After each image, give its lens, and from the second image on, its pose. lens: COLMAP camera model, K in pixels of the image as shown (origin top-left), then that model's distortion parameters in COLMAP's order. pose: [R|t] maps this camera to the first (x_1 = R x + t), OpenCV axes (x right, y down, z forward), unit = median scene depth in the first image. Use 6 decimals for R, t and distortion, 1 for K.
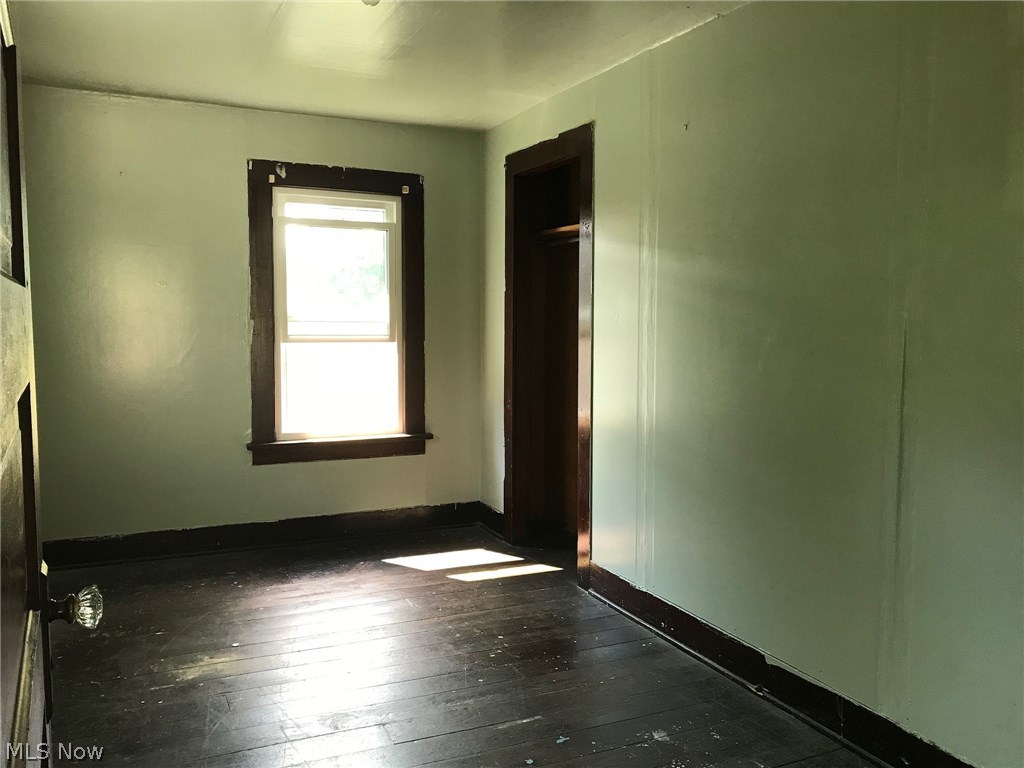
lens RADIAL K [[837.6, 0, 534.4], [0, 837.6, 388.0], [0, 0, 1]] dist [-0.008813, -0.009542]
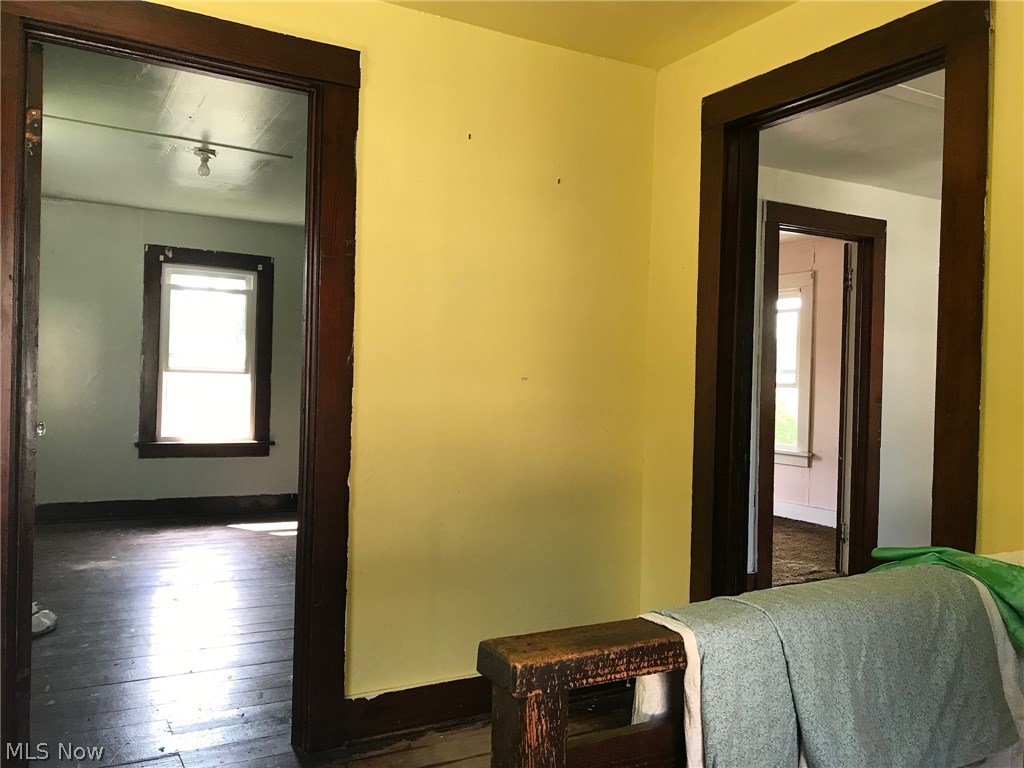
lens RADIAL K [[840.7, 0, 505.9], [0, 840.7, 383.6], [0, 0, 1]] dist [0.006398, 0.008143]
pose [[0.998638, 0.014807, 0.050034, 0.203583], [-0.010260, 0.995893, -0.089951, 0.087245], [-0.051161, 0.089316, 0.994689, -0.441338]]
